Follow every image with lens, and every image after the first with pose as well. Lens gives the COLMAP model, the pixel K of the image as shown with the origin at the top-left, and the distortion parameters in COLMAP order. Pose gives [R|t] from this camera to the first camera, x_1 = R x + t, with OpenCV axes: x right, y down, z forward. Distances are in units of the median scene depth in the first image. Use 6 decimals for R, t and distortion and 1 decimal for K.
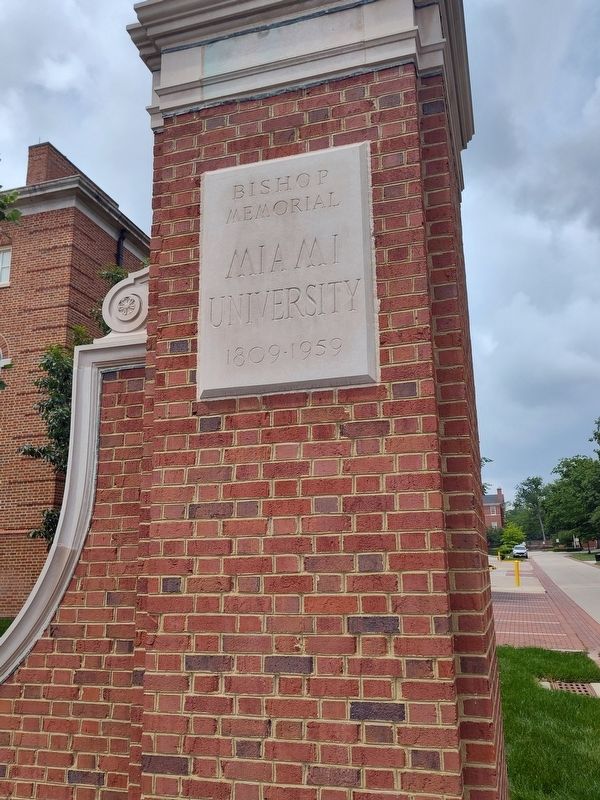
lens RADIAL K [[671.5, 0, 301.4], [0, 671.5, 399.9], [0, 0, 1]] dist [0.059454, -0.002828]
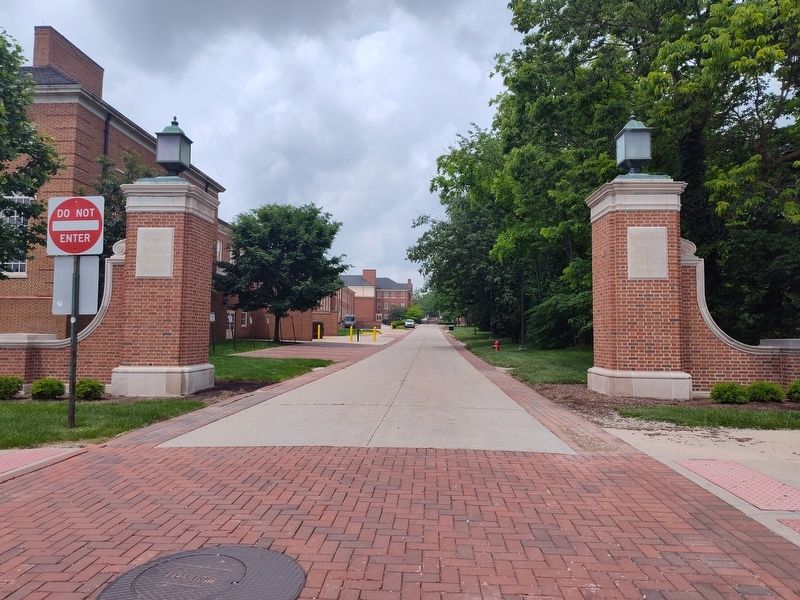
lens RADIAL K [[540.3, 0, 400.0], [0, 540.3, 299.8], [0, 0, 1]] dist [0.004034, 0.003984]
pose [[0.968578, 0.043723, 0.244835, 0.595192], [-0.086707, 0.982027, 0.167644, -0.527335], [-0.233104, -0.183606, 0.954961, -2.564779]]
